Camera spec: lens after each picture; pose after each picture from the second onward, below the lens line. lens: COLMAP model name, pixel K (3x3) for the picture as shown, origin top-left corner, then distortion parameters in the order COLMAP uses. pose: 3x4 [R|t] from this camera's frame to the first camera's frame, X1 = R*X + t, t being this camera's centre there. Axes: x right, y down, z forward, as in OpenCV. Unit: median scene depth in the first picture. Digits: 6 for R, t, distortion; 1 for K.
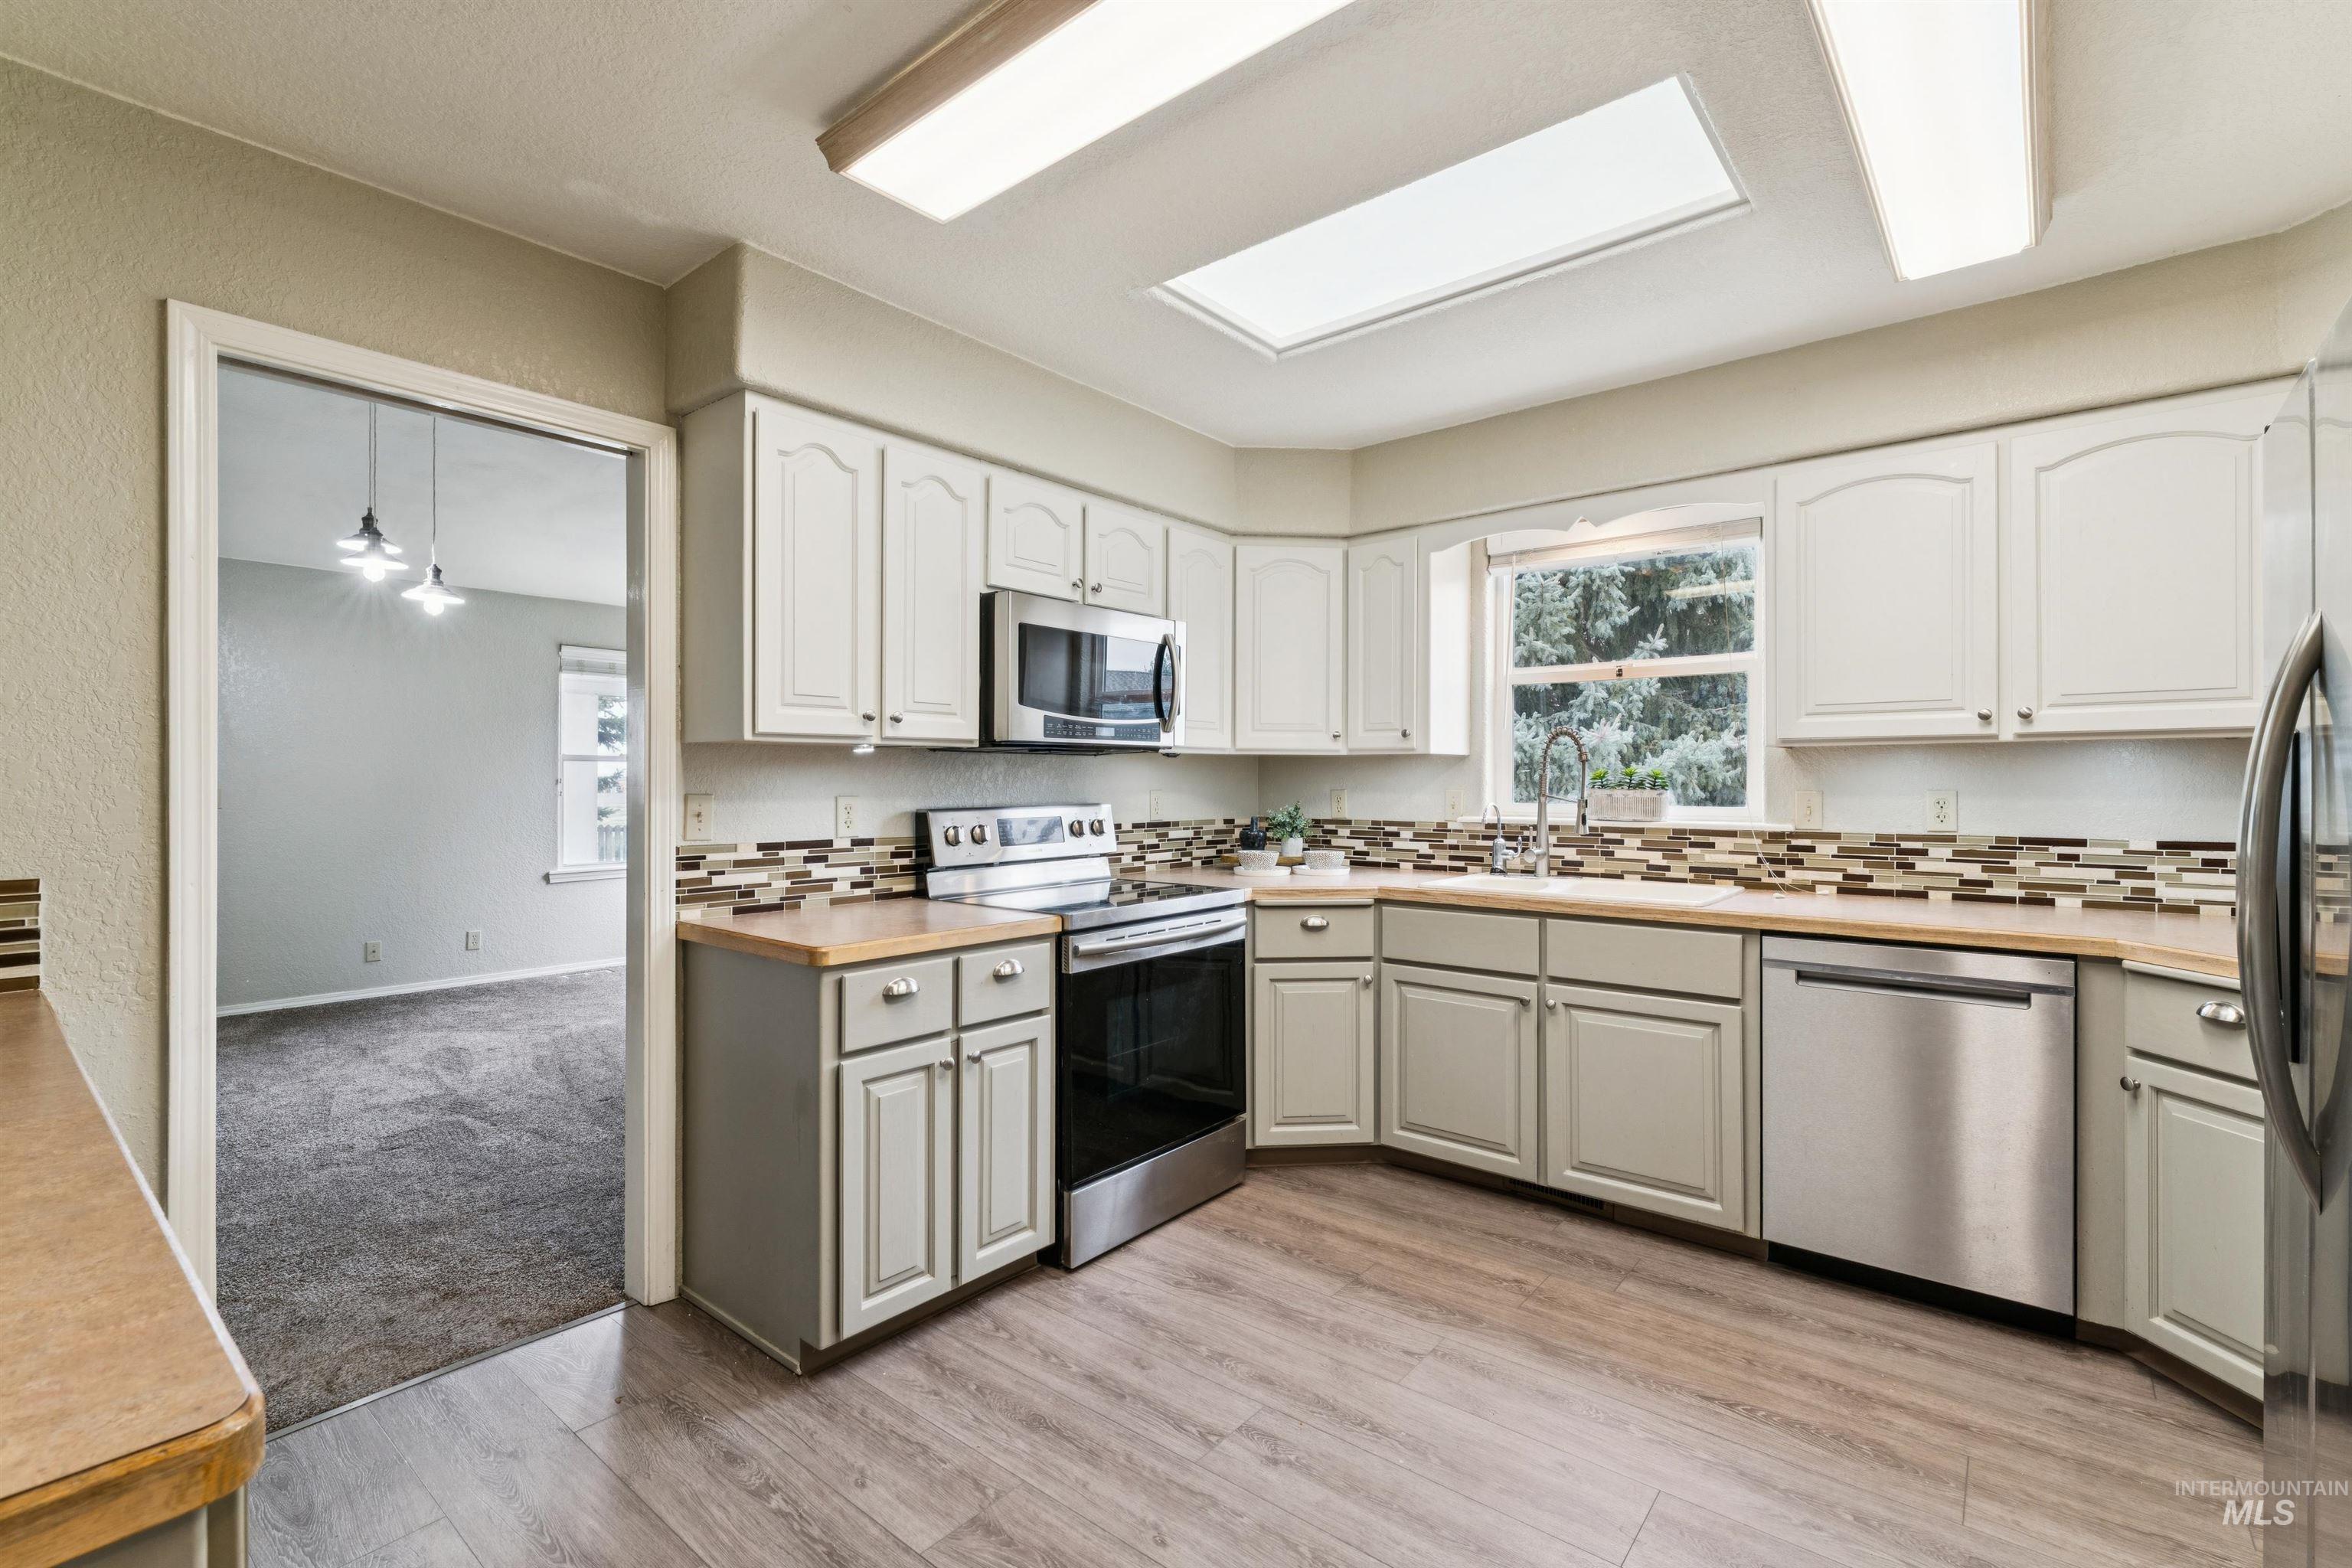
lens RADIAL K [[1038.4, 0, 1184.5], [0, 1038.4, 781.3], [0, 0, 1]] dist [-0.000912, 0.000206]
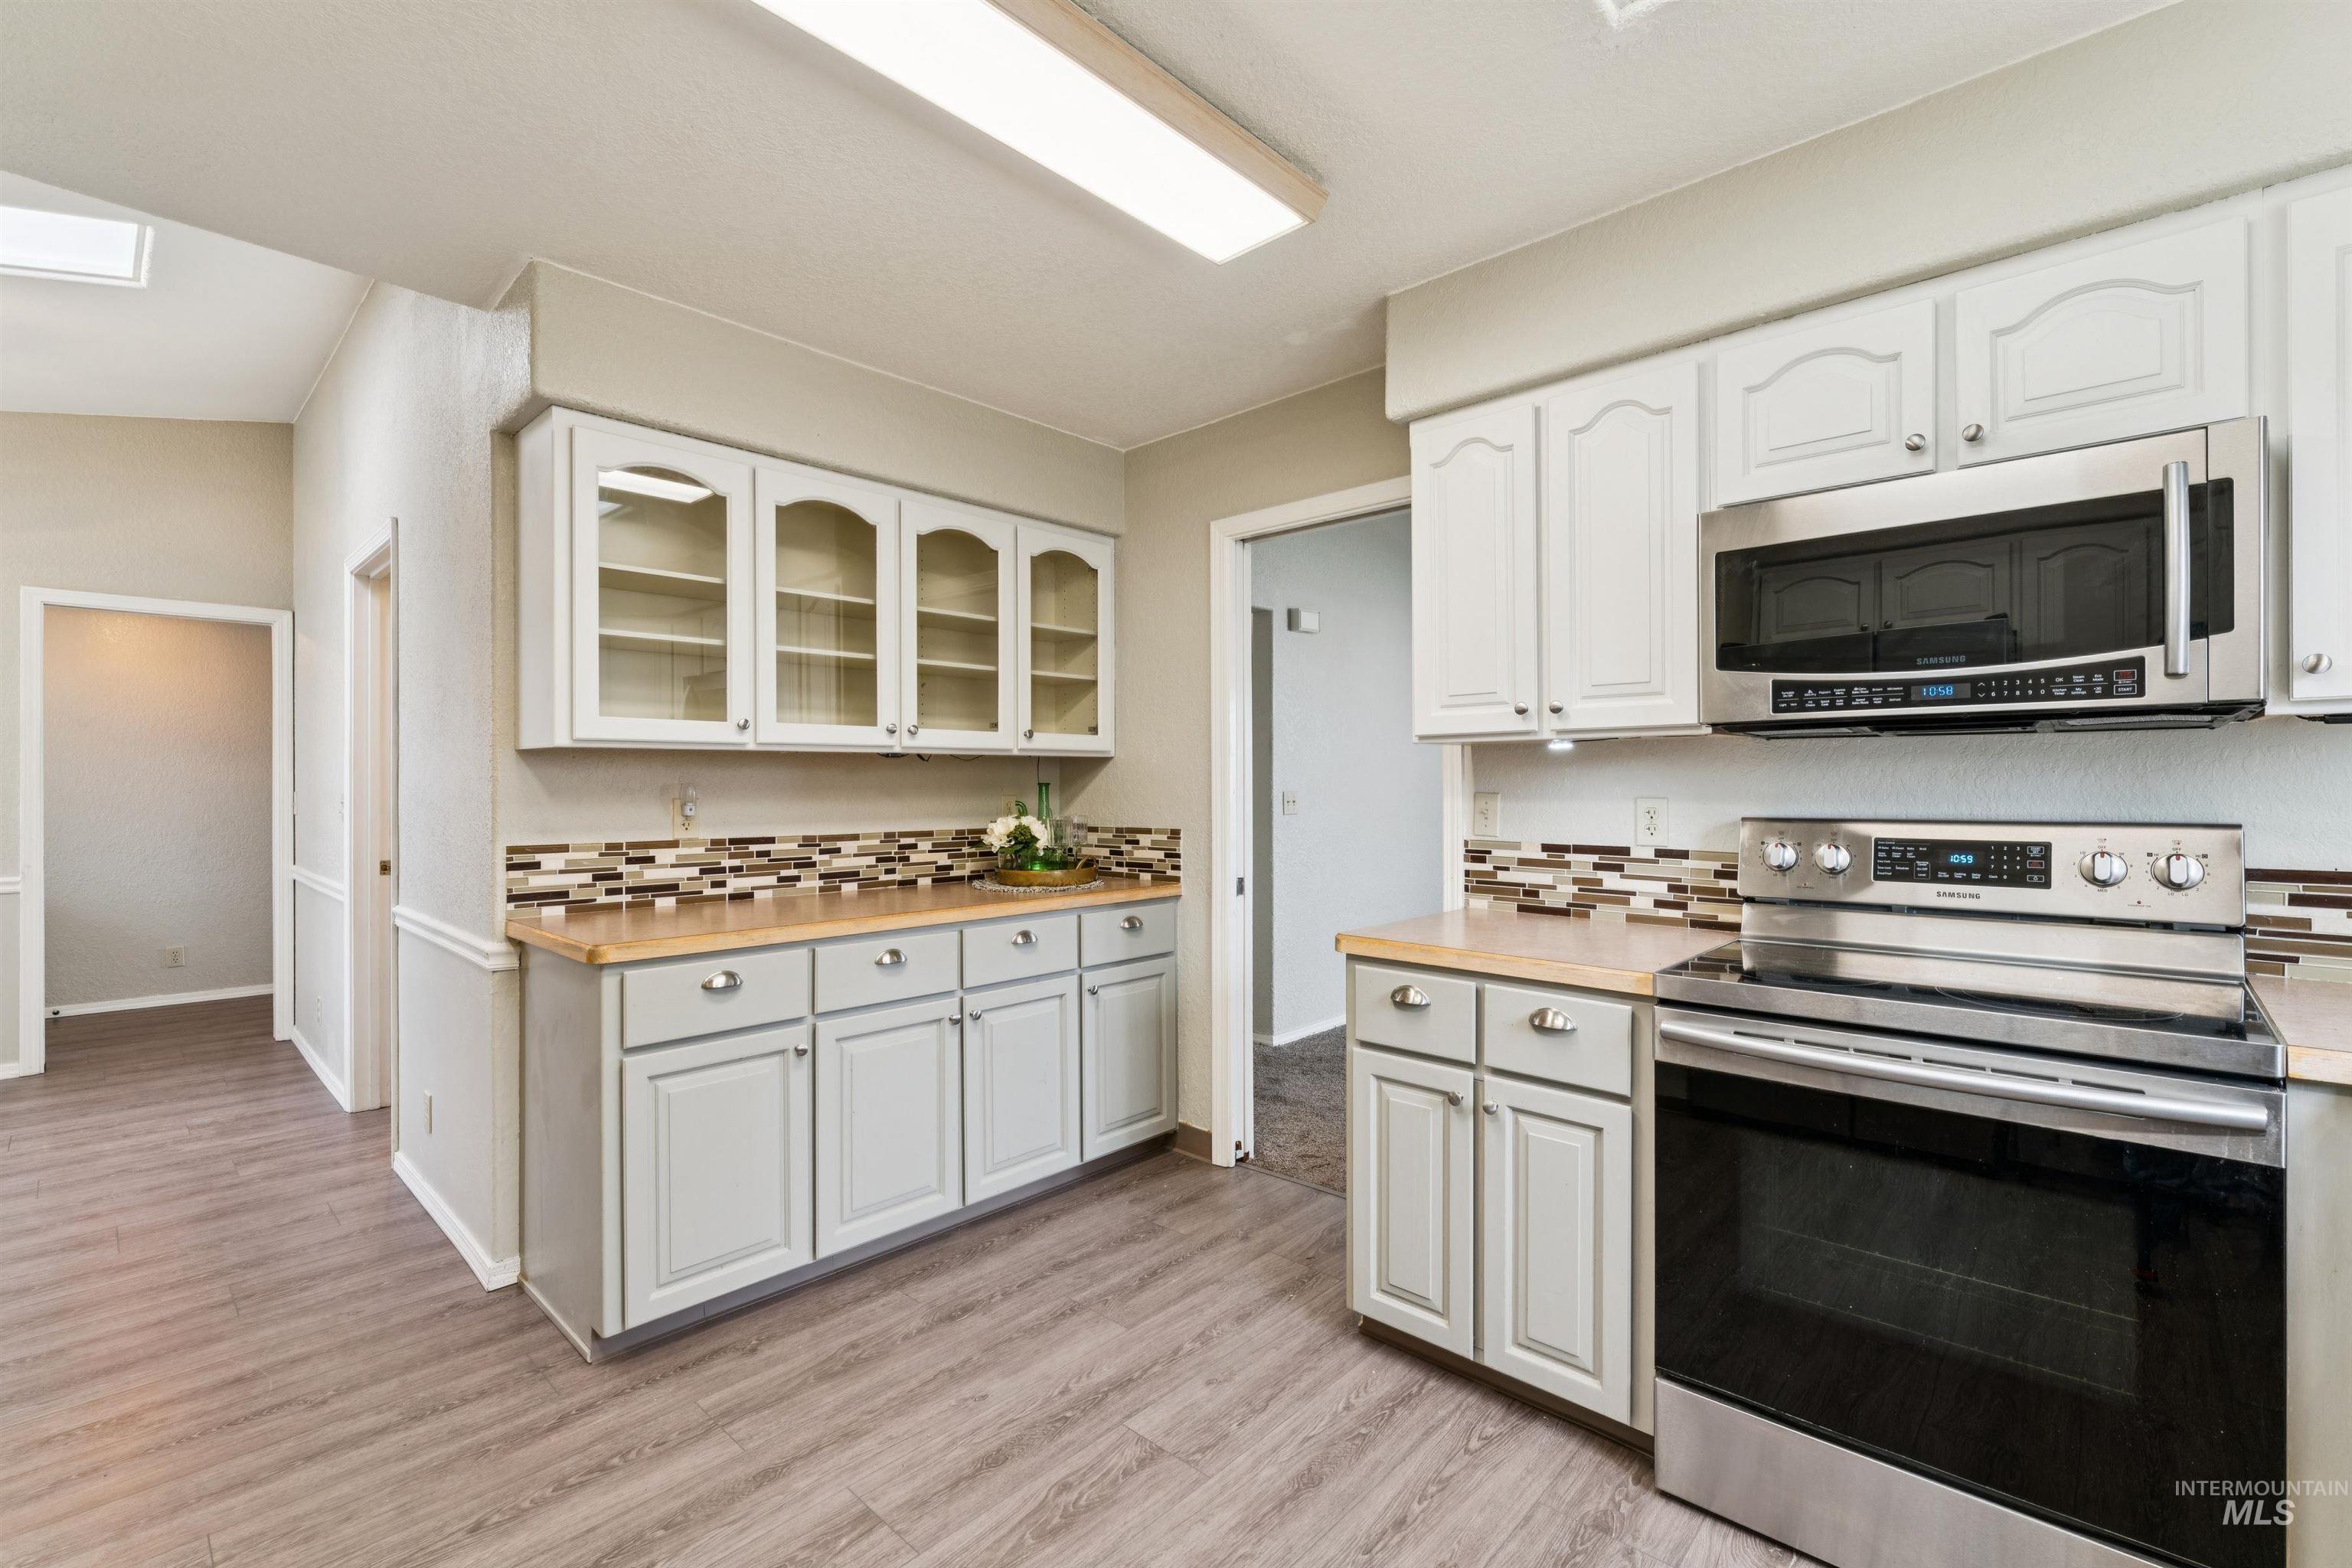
lens RADIAL K [[1018.8, 0, 1176.0], [0, 1018.8, 784.0], [0, 0, 1]] dist [0.001130, 0.000363]
pose [[-0.064144, 0.004212, -0.997932, 0.524566], [0.002666, 0.999988, 0.004049, -0.001659], [0.997937, -0.002400, -0.064154, 0.650492]]
